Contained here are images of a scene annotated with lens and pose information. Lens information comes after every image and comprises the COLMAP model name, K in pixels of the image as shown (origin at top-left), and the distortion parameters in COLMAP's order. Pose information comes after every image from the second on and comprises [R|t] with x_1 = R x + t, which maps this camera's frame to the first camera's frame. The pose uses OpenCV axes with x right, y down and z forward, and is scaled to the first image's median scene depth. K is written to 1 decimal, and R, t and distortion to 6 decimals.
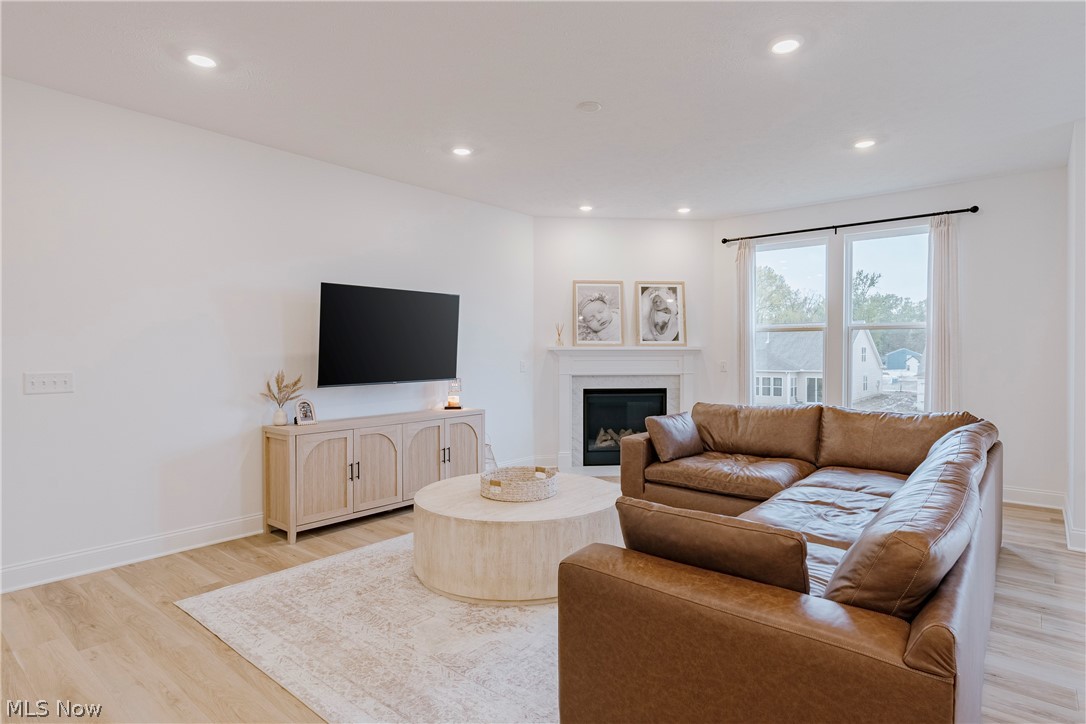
lens RADIAL K [[602.5, 0, 617.2], [0, 602.5, 357.6], [0, 0, 1]] dist [-0.007192, 0.000116]
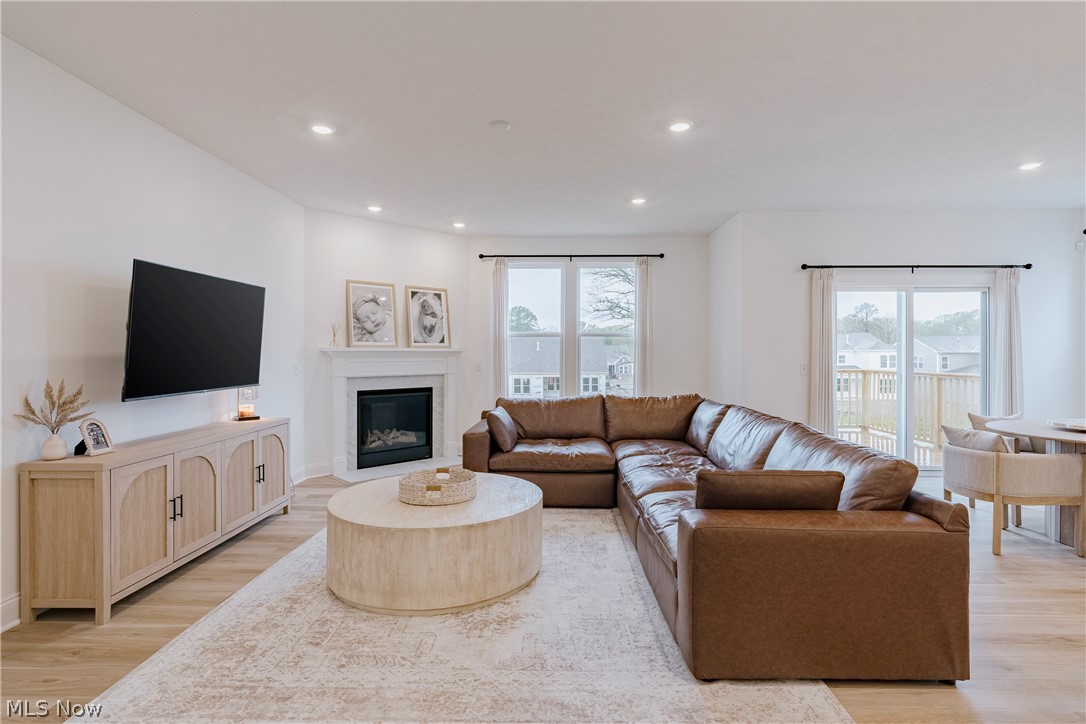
lens RADIAL K [[538.5, 0, 543.3], [0, 538.5, 357.0], [0, 0, 1]] dist [-0.010248, 0.004350]
pose [[0.787121, -0.002955, 0.616792, -0.493745], [0.004837, 0.999987, -0.001382, -0.000883], [-0.616780, 0.004071, 0.787125, 0.170889]]
